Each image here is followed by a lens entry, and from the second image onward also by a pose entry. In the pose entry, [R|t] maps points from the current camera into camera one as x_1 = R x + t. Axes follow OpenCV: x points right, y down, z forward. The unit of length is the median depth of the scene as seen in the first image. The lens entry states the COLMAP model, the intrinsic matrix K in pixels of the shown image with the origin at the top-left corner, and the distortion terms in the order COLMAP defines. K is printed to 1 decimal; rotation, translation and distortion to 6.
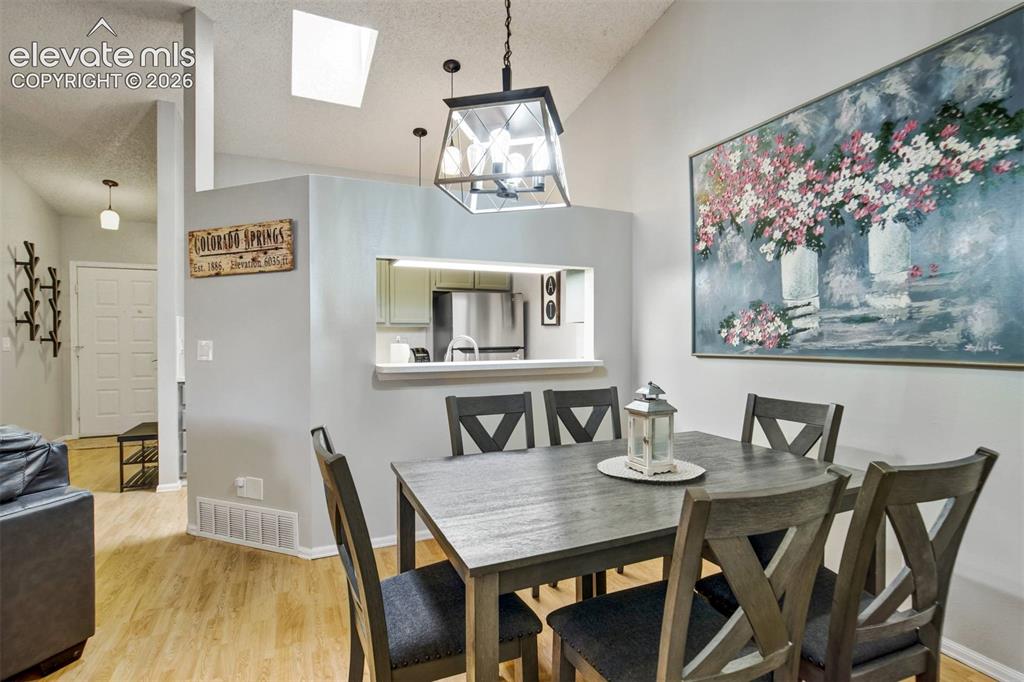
lens RADIAL K [[479.4, 0, 508.5], [0, 479.4, 341.7], [0, 0, 1]] dist [-0.021200, 0.005467]
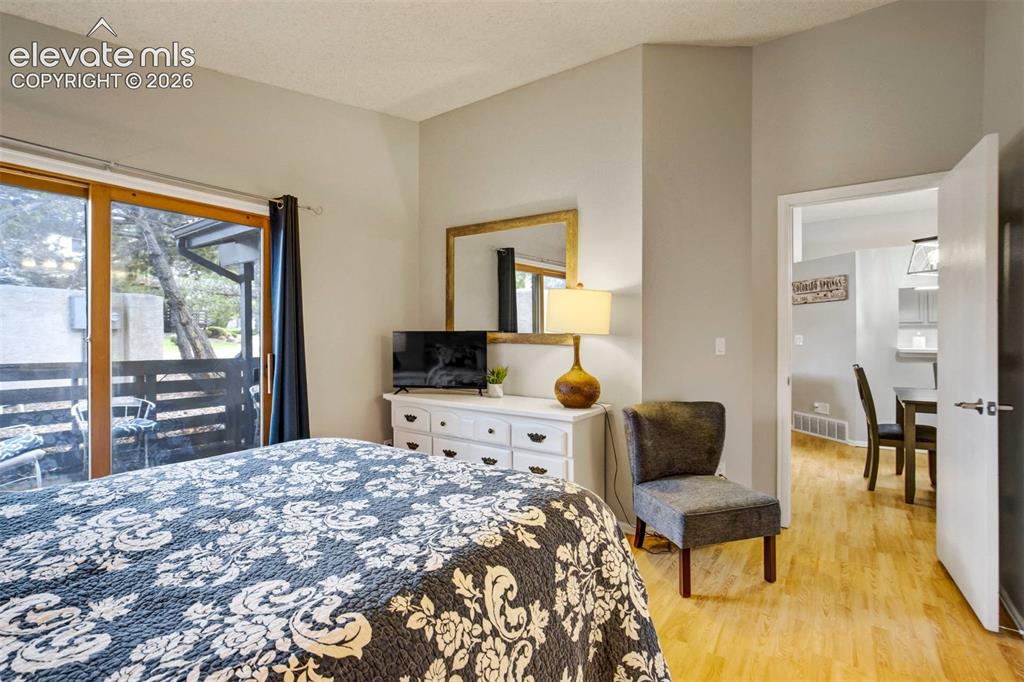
lens RADIAL K [[479.4, 0, 509.7], [0, 479.4, 342.0], [0, 0, 1]] dist [-0.021200, 0.005467]
pose [[0.508439, 0.003536, -0.861091, 0.521471], [-0.003833, 0.999991, 0.001844, 0.029542], [0.861089, 0.002364, 0.508448, -1.171800]]
